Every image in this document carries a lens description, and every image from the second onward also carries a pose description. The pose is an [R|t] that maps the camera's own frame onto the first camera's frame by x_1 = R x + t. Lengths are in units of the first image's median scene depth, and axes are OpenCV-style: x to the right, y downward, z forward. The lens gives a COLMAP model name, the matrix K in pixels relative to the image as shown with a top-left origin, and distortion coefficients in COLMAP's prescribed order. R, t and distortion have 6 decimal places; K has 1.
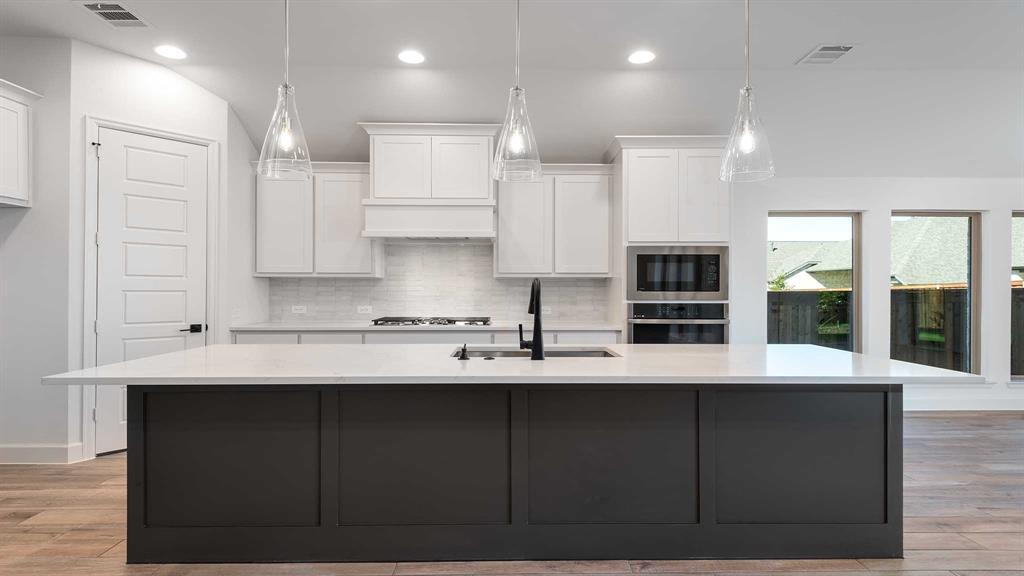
lens RADIAL K [[527.1, 0, 514.5], [0, 527.1, 286.0], [0, 0, 1]] dist [0.011412, -0.000163]
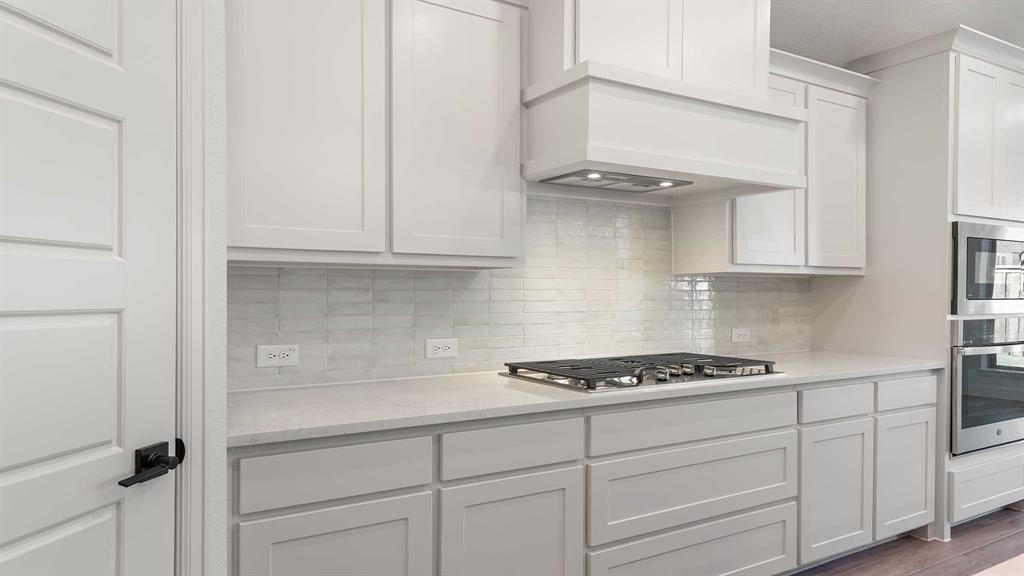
lens RADIAL K [[675.9, 0, 510.9], [0, 675.9, 291.6], [0, 0, 1]] dist [-0.009708, -0.002040]
pose [[0.859408, 0.000495, 0.511290, -0.579717], [-0.004149, 0.999973, 0.006005, -0.002009], [-0.511273, -0.007282, 0.859387, 0.606538]]
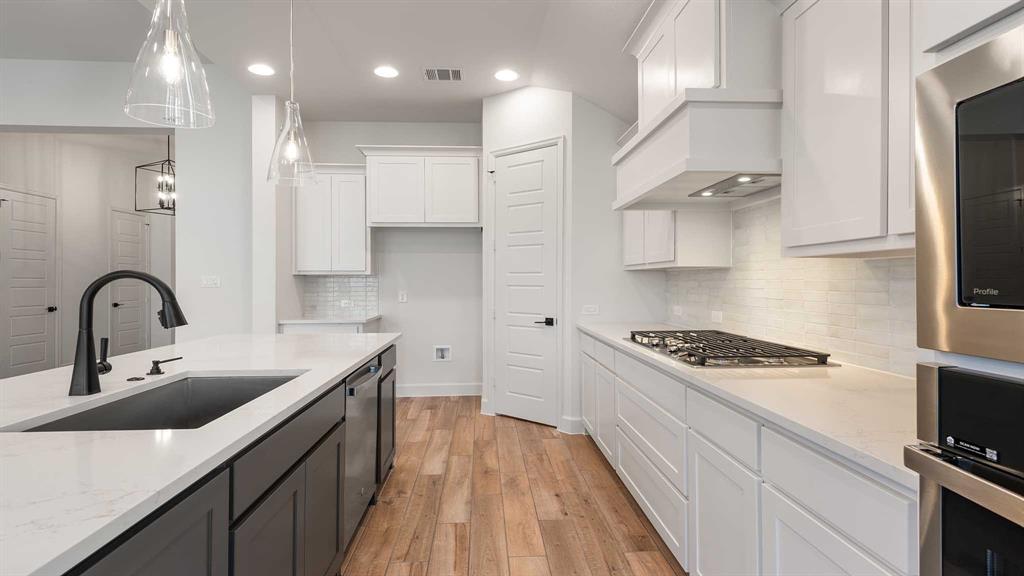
lens RADIAL K [[527.1, 0, 515.3], [0, 527.1, 273.8], [0, 0, 1]] dist [0.011412, -0.000163]
pose [[0.041938, -0.014503, -0.999015, 0.409175], [0.006859, 0.999875, -0.014227, -0.000158], [0.999097, -0.006255, 0.042032, 0.833282]]
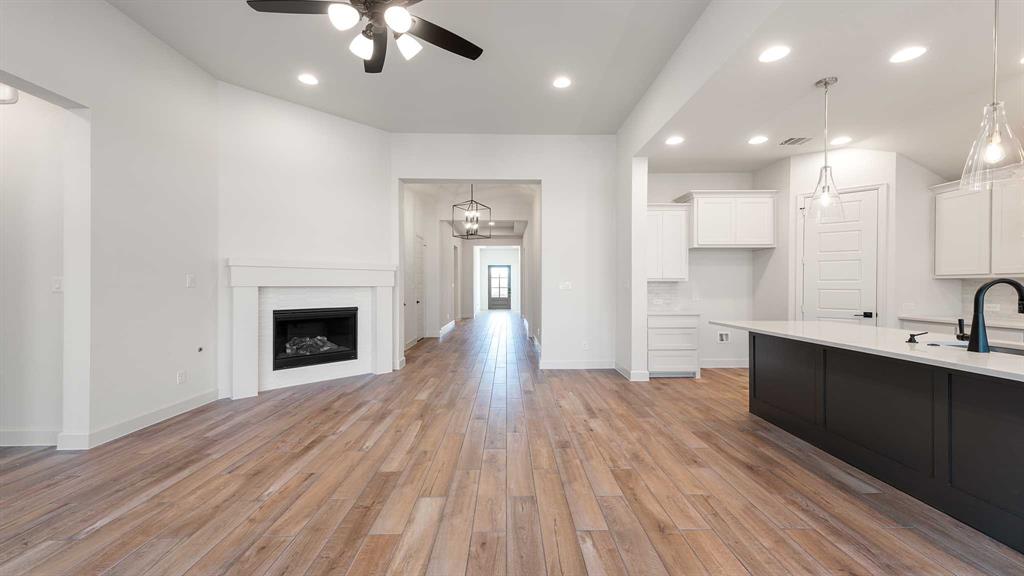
lens RADIAL K [[400.7, 0, 511.6], [0, 400.7, 289.4], [0, 0, 1]] dist [0.008457, -0.001761]
pose [[-0.007008, 0.005008, -0.999963, 0.499234], [0.003062, 0.999983, 0.004986, -0.000101], [0.999971, -0.003027, -0.007023, 0.009849]]
